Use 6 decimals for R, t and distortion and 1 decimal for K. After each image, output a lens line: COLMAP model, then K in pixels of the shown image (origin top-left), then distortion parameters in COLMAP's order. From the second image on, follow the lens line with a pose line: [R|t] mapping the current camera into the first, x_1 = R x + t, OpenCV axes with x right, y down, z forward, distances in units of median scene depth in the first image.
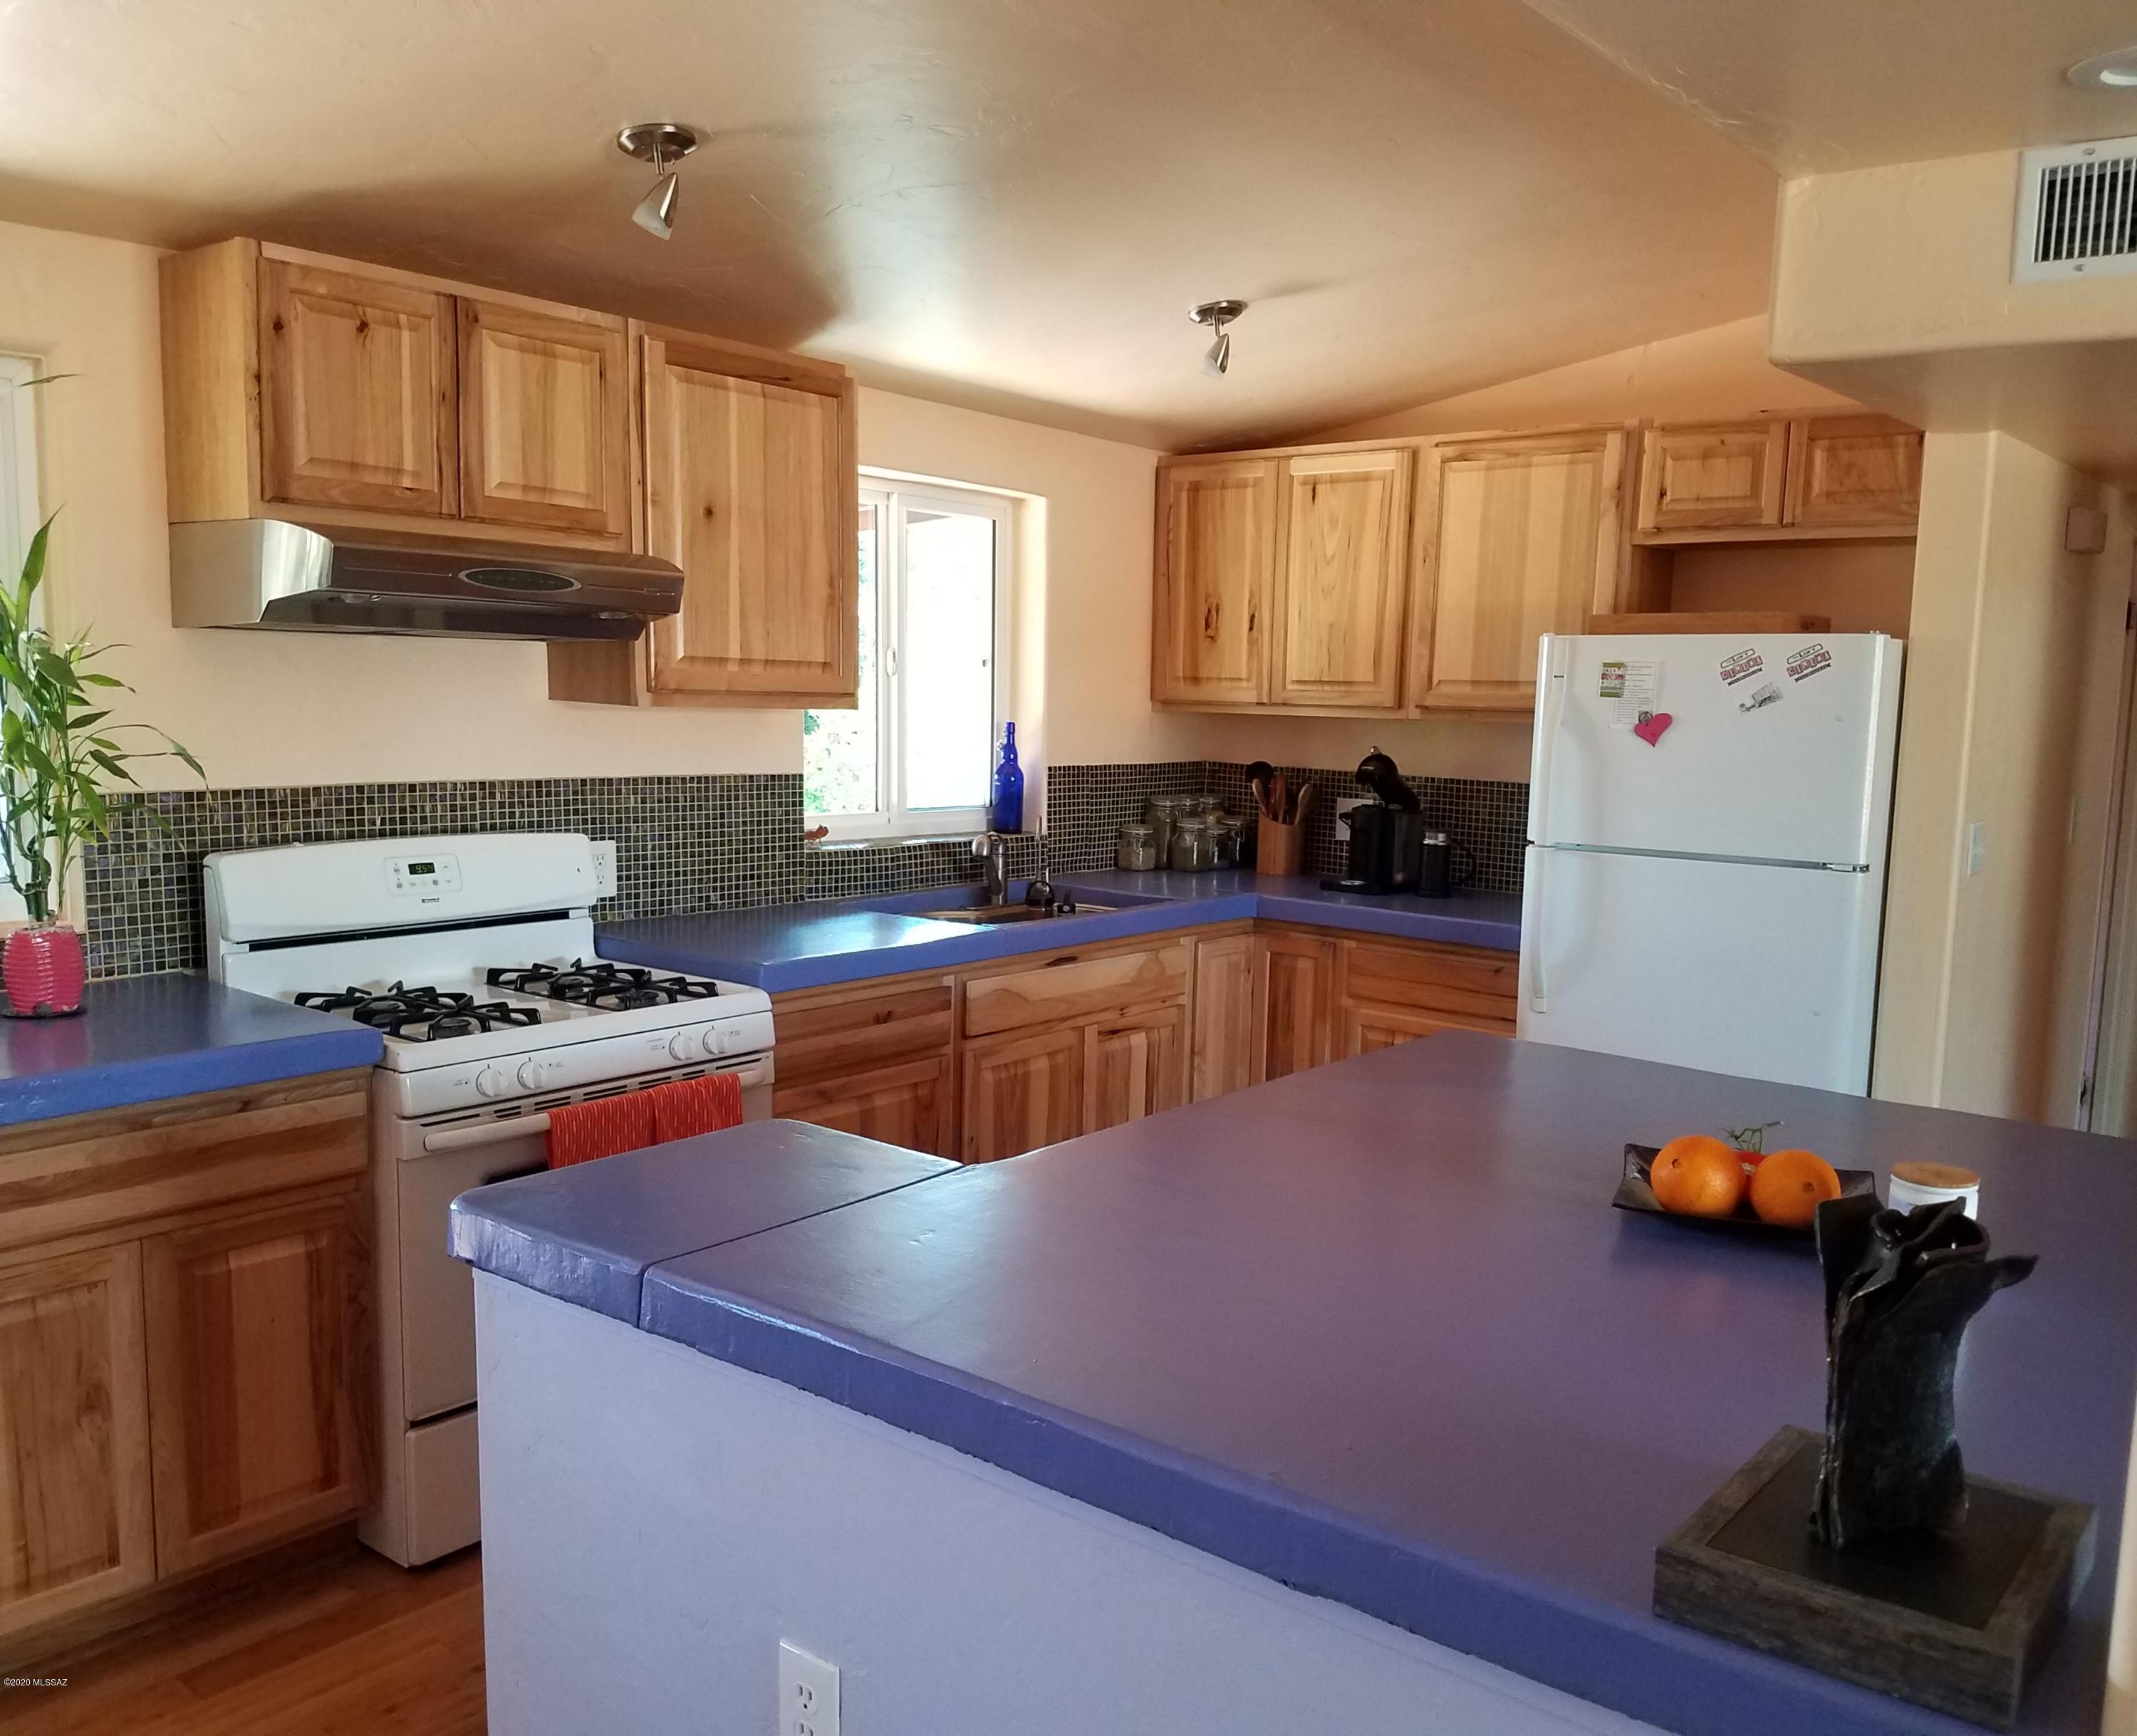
lens RADIAL K [[1709.8, 0, 1060.2], [0, 1709.8, 880.7], [0, 0, 1]] dist [0.025392, -0.015001]
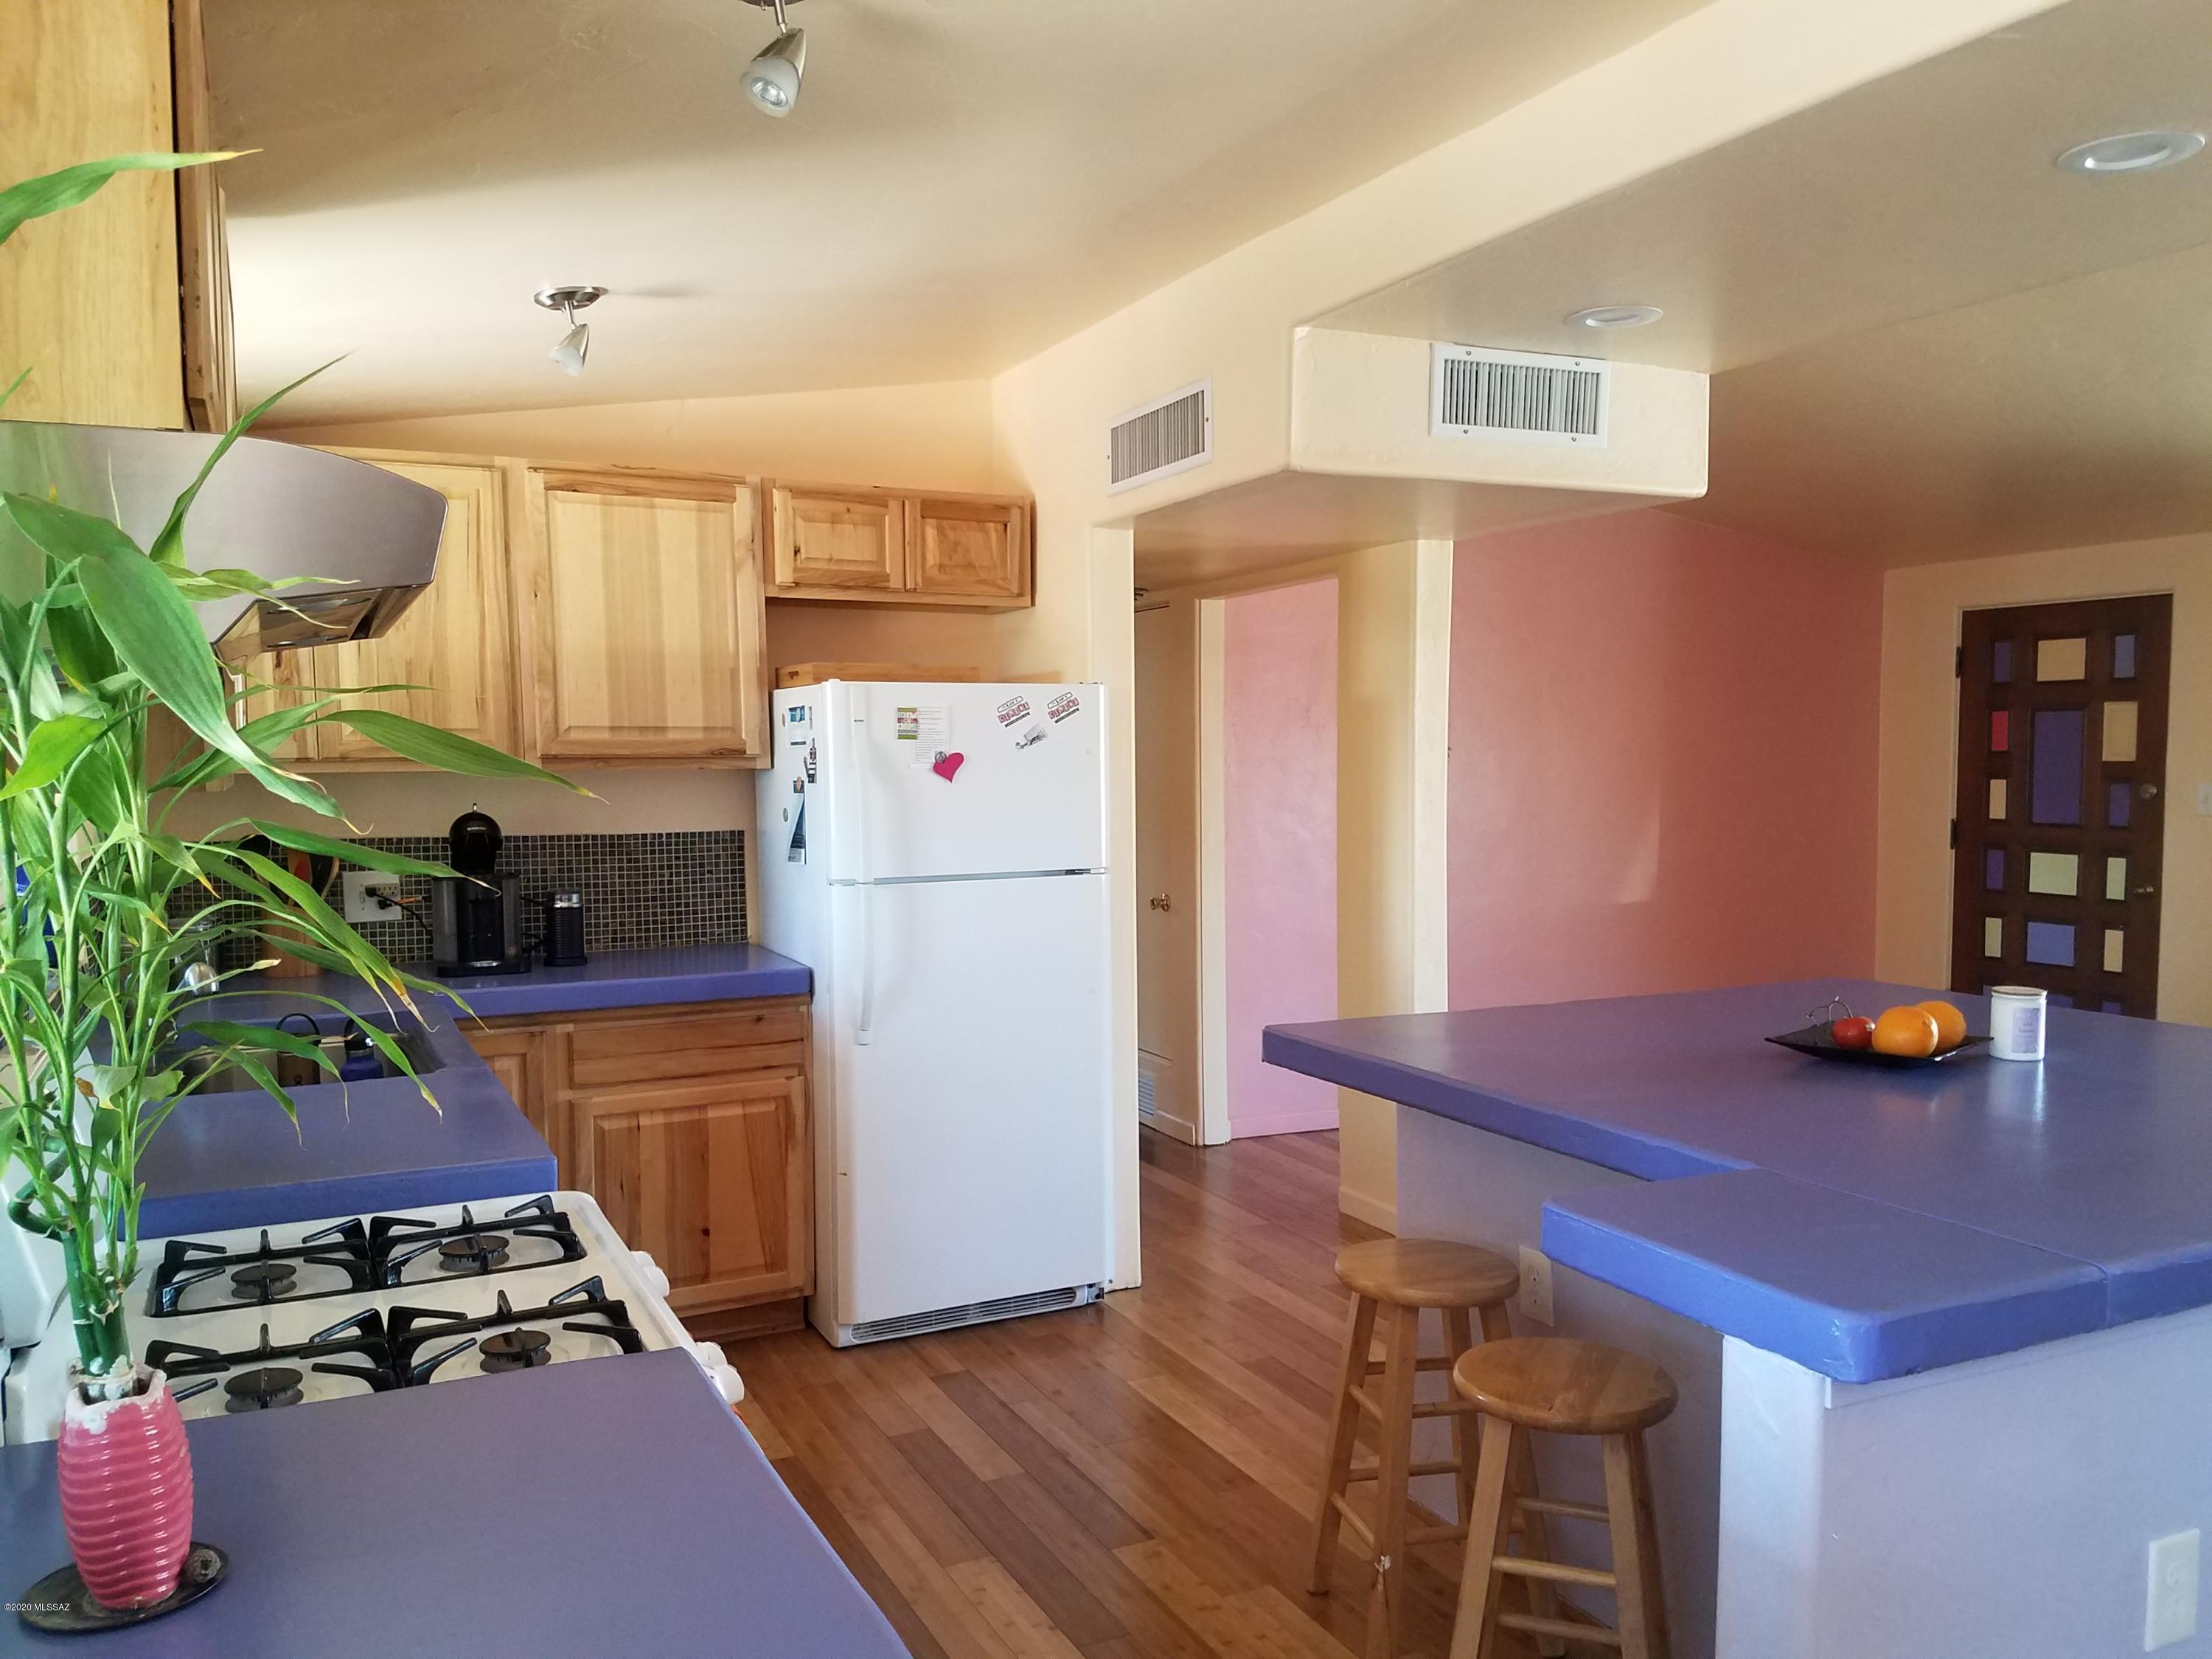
lens RADIAL K [[1683.3, 0, 1101.4], [0, 1683.3, 822.7], [0, 0, 1]] dist [0.053702, -0.045893]
pose [[0.393843, -0.064018, 0.916946, -0.615874], [0.118767, 0.992754, 0.018298, -0.060909], [-0.911472, 0.101696, 0.398592, 0.479034]]
